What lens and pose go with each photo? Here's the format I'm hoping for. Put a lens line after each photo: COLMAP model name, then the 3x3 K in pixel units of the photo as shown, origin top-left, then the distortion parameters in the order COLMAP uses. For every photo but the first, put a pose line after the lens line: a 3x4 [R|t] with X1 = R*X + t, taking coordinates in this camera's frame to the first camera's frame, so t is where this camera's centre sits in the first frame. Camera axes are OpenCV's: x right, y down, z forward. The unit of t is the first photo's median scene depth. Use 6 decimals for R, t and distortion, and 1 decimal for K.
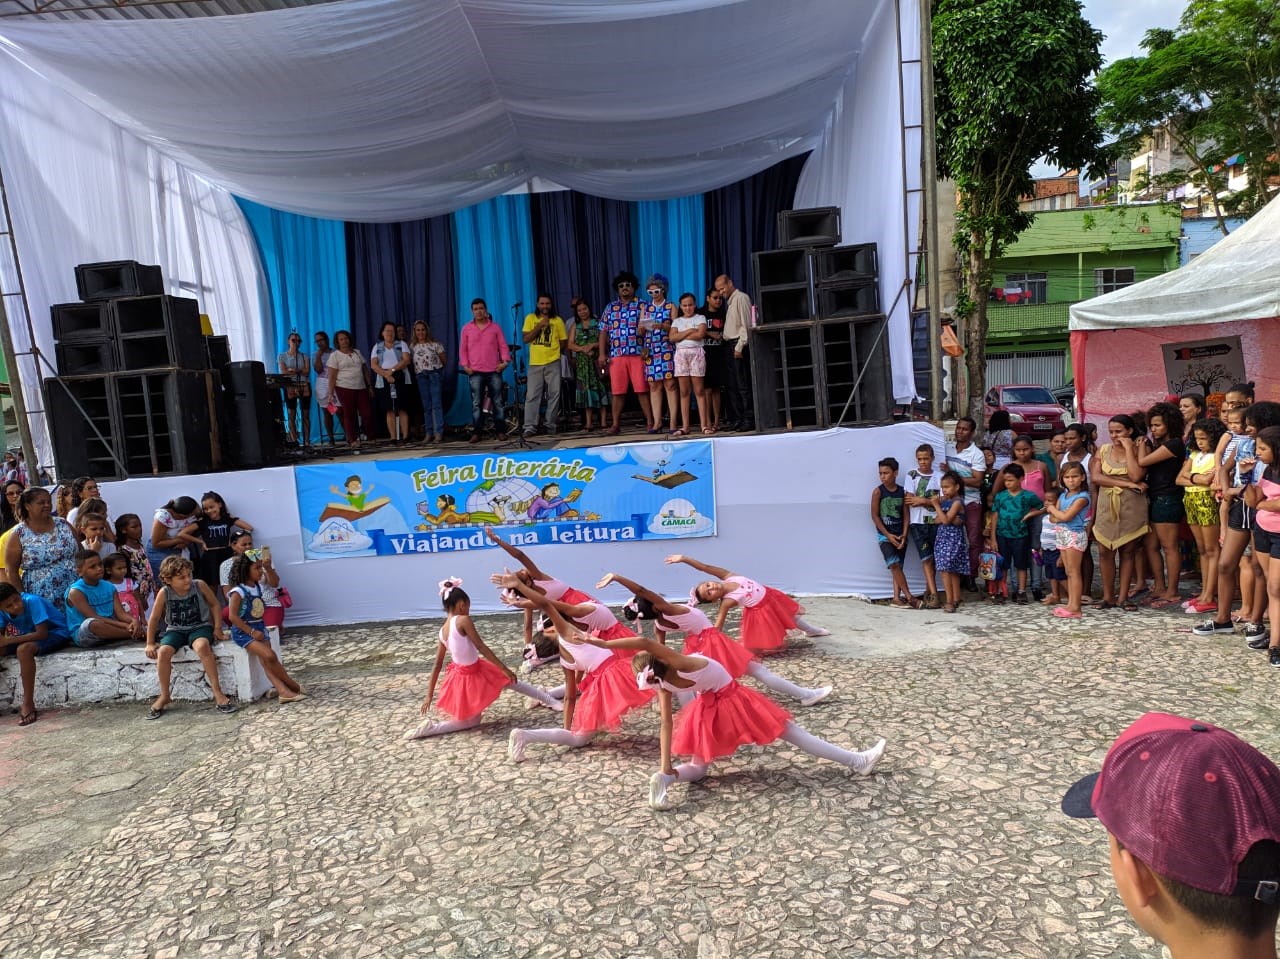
lens RADIAL K [[953.3, 0, 639.8], [0, 953.3, 472.4], [0, 0, 1]] dist [0.074910, -0.061529]
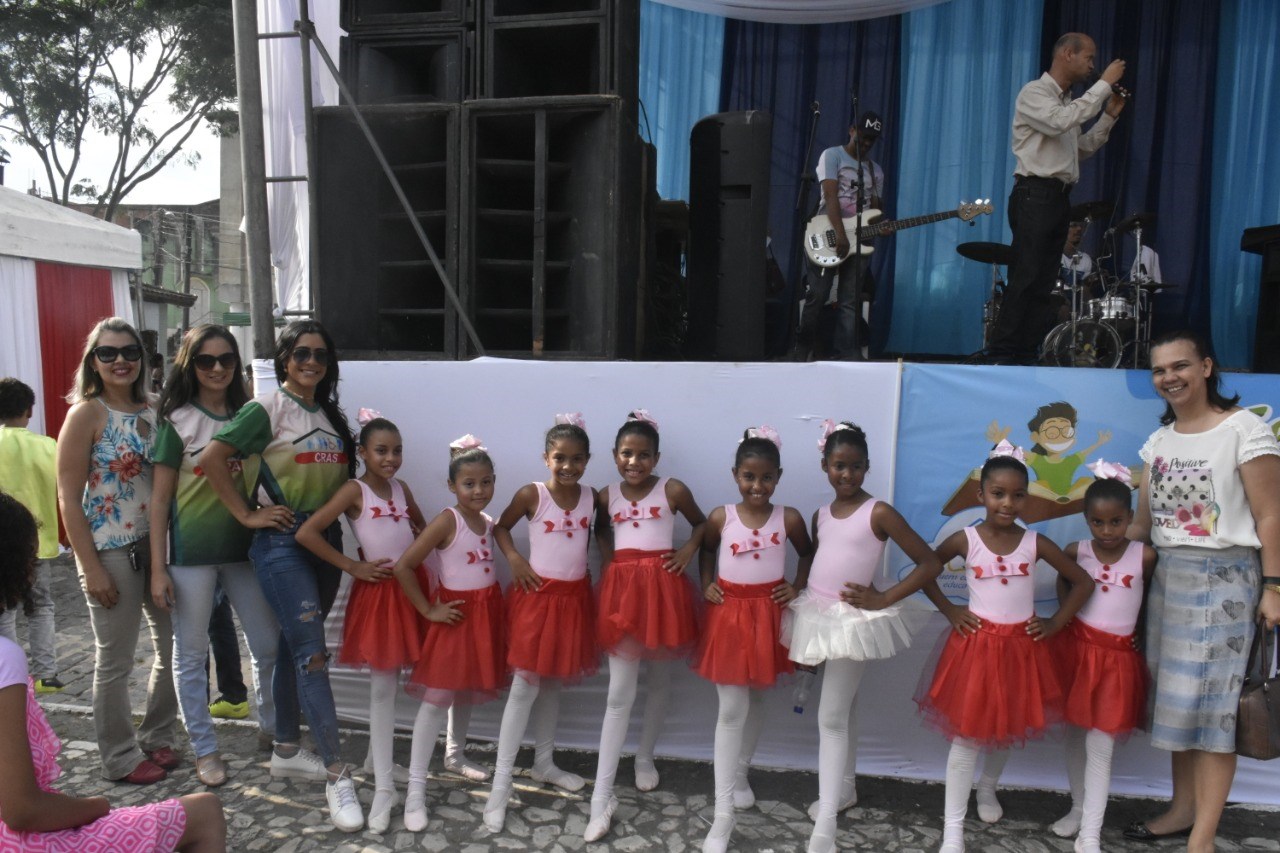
lens RADIAL K [[978.0, 0, 627.3], [0, 978.0, 460.2], [0, 0, 1]] dist [-0.002816, -0.019526]
pose [[0.986145, 0.104979, -0.128440, -0.413557], [-0.106109, 0.994353, -0.001972, 0.044096], [0.127507, 0.015573, 0.991715, 0.604940]]
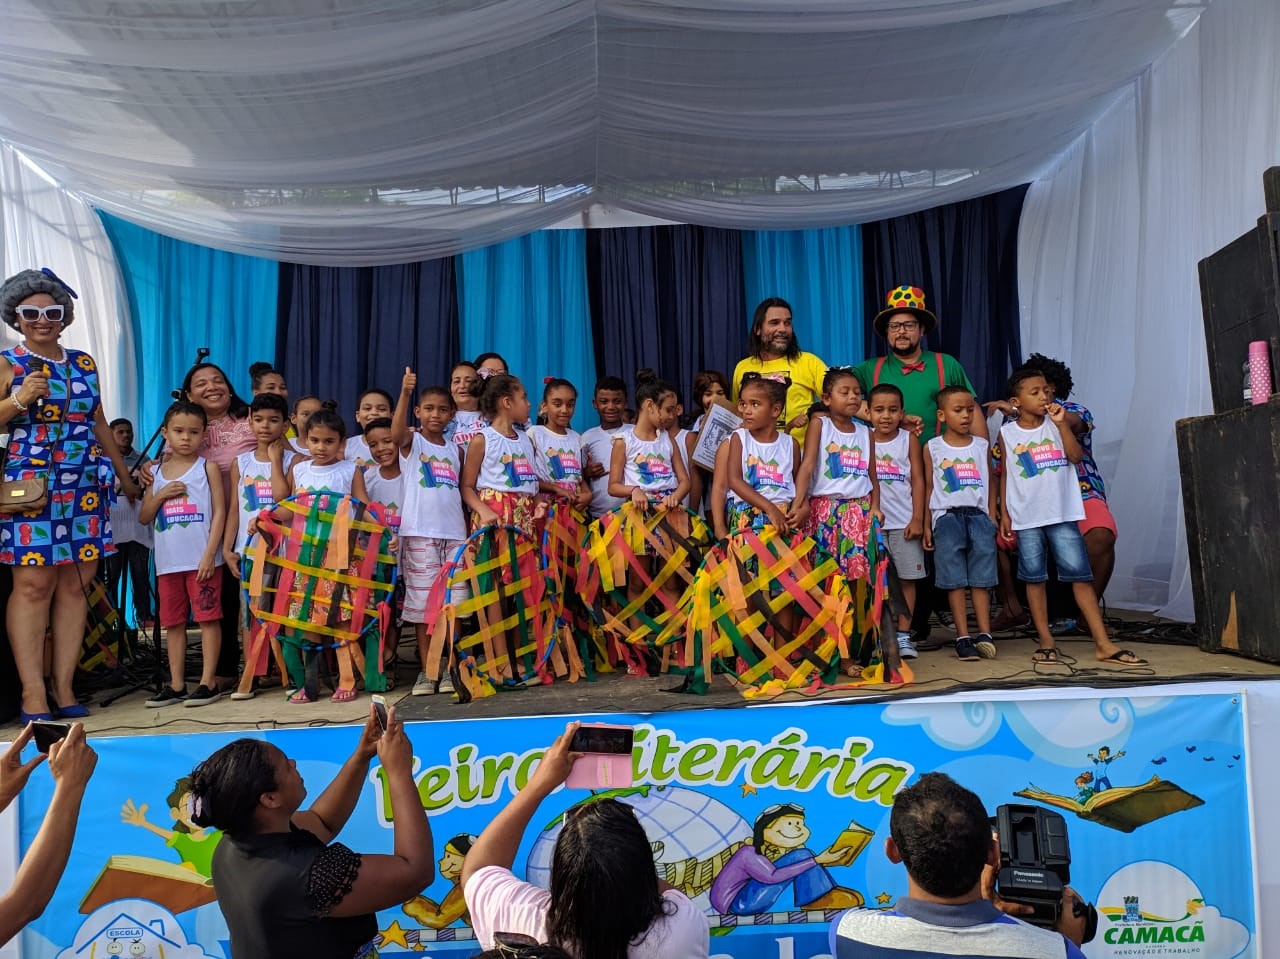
lens RADIAL K [[953.3, 0, 642.0], [0, 953.3, 473.5], [0, 0, 1]] dist [0.074910, -0.061529]
pose [[0.998275, 0.032734, 0.048741, -0.163540], [-0.024394, 0.986357, -0.162802, -0.048830], [-0.053405, 0.161332, 0.985454, 0.642122]]
